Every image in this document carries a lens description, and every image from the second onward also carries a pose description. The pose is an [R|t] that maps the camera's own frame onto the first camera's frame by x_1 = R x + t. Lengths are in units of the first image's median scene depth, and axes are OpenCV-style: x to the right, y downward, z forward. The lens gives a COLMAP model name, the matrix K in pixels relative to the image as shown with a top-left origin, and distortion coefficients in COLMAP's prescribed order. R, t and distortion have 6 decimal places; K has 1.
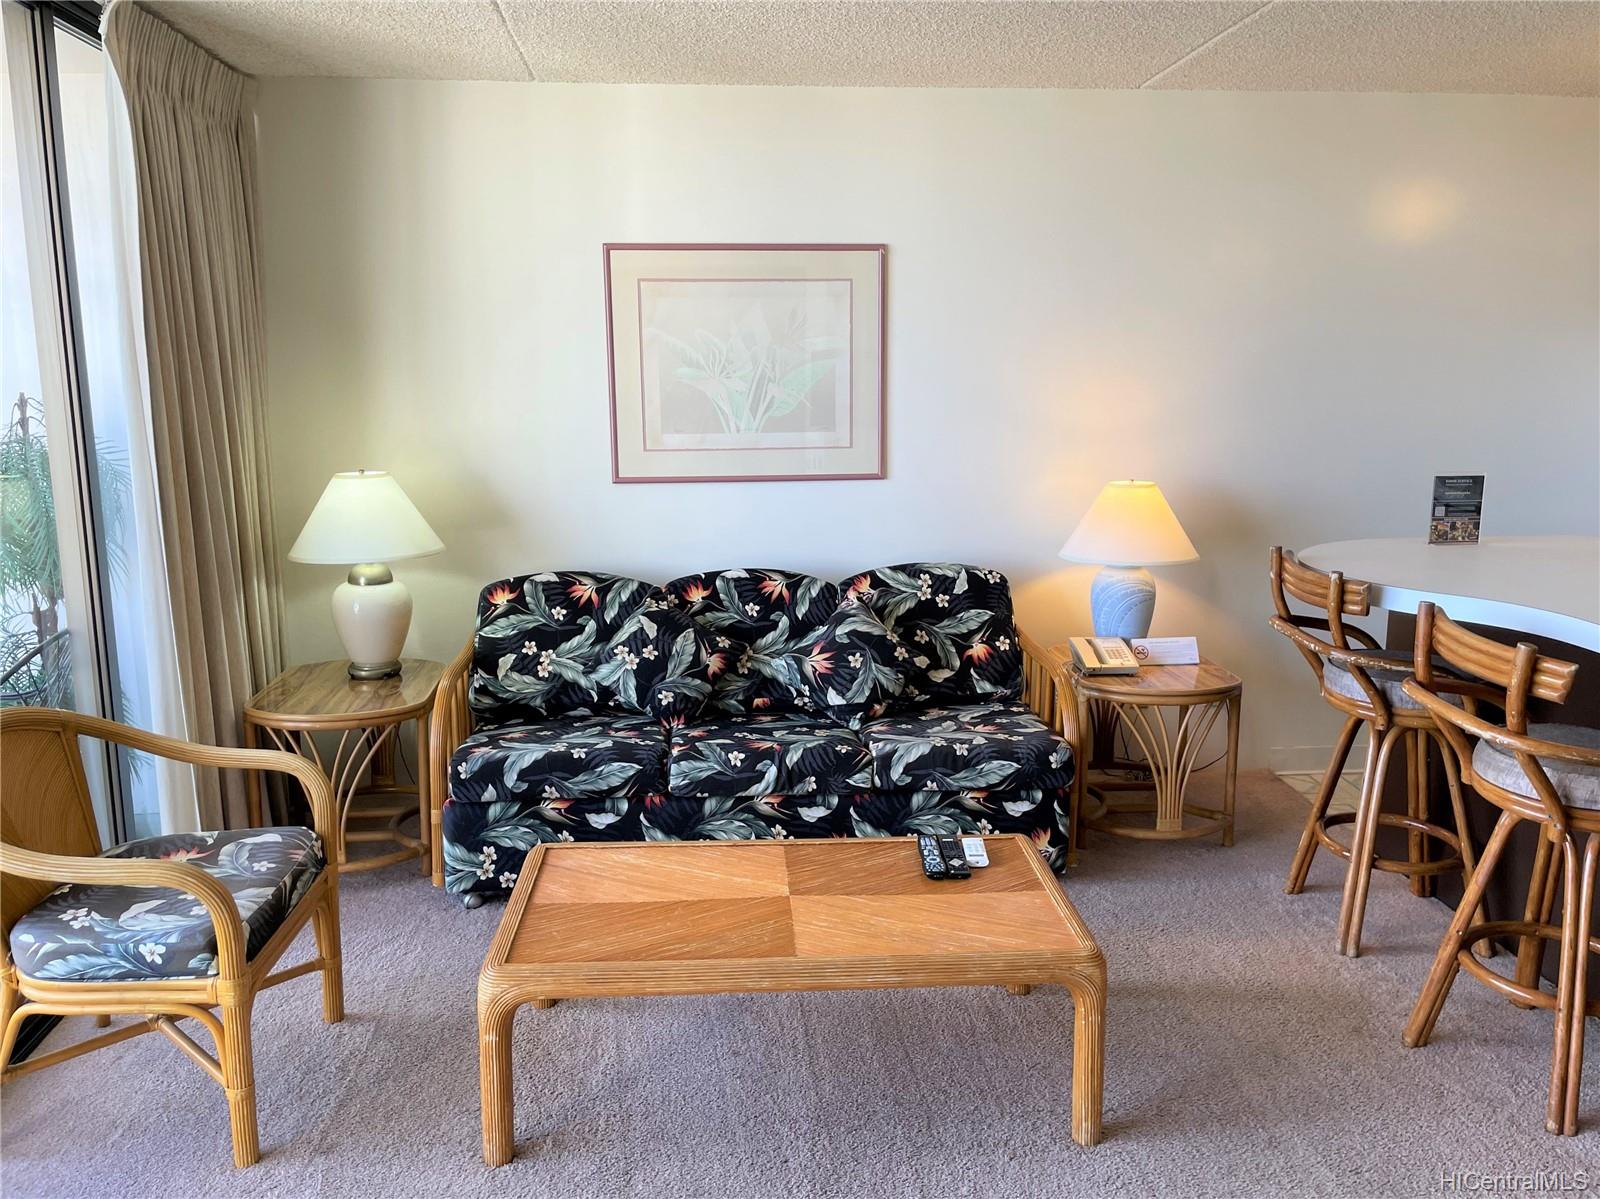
lens RADIAL K [[1242.8, 0, 805.2], [0, 1242.8, 588.8], [0, 0, 1]] dist [0.111517, -0.142803]
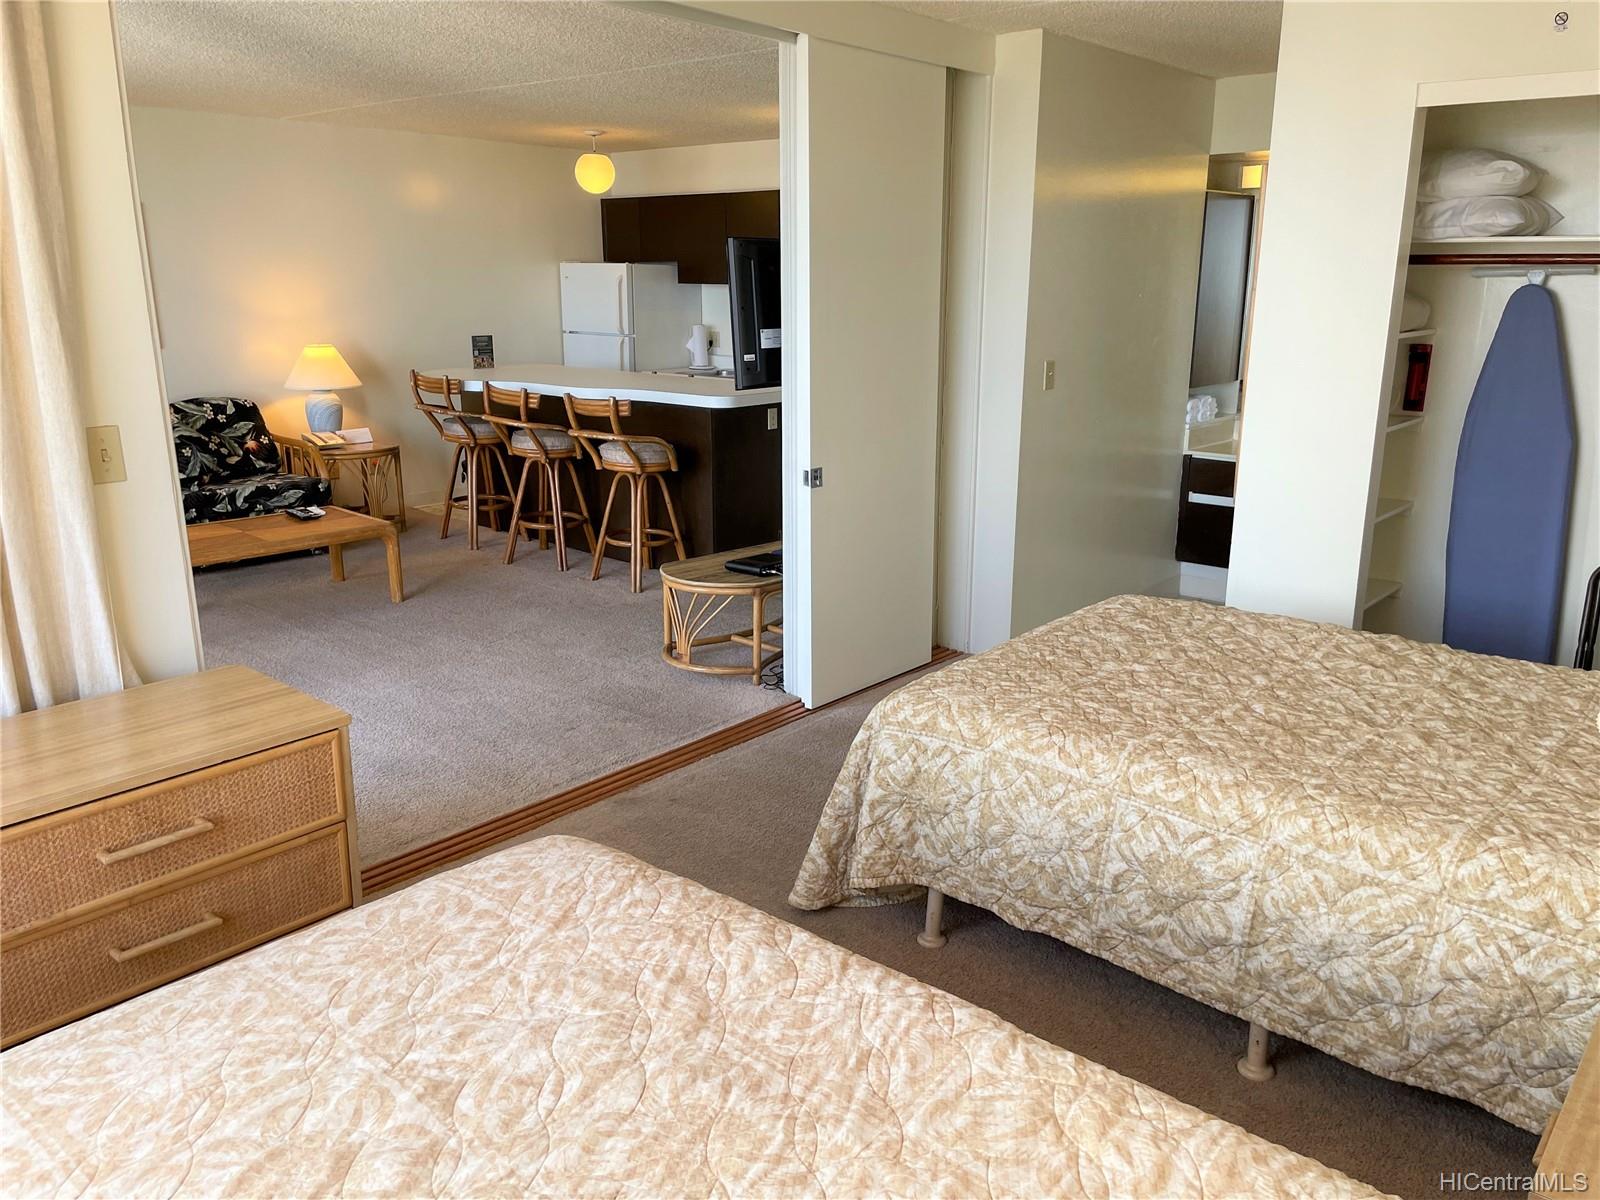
lens RADIAL K [[1211.2, 0, 802.9], [0, 1211.2, 590.6], [0, 0, 1]] dist [0.108007, -0.126799]
pose [[0.720644, -0.172180, 0.671585, -0.538140], [0.118133, 0.985001, 0.125770, 0.134967], [-0.683167, -0.011299, 0.730175, -0.856289]]
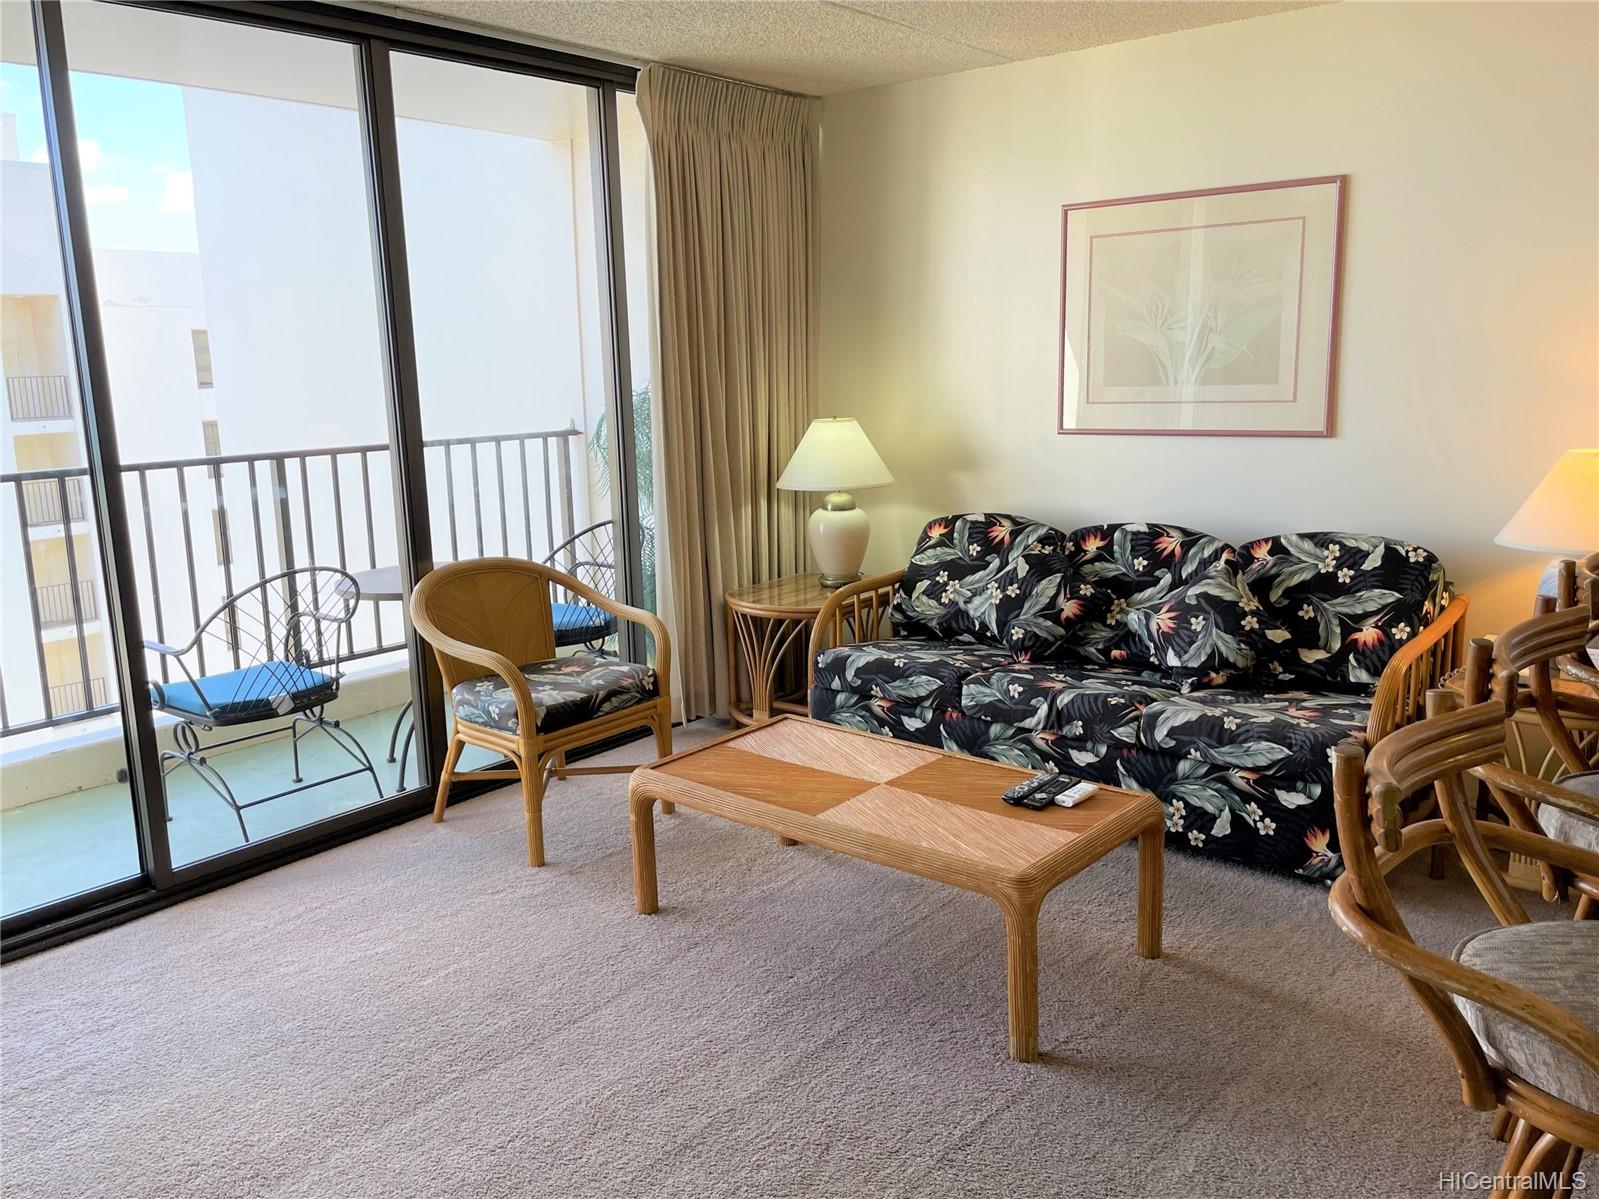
lens RADIAL K [[1288.5, 0, 785.6], [0, 1288.5, 627.2], [0, 0, 1]] dist [0.116409, -0.237229]
pose [[0.710010, 0.131948, -0.691719, 0.521221], [-0.094249, 0.991257, 0.092345, -0.002598], [0.697856, -0.000372, 0.716238, 0.054596]]
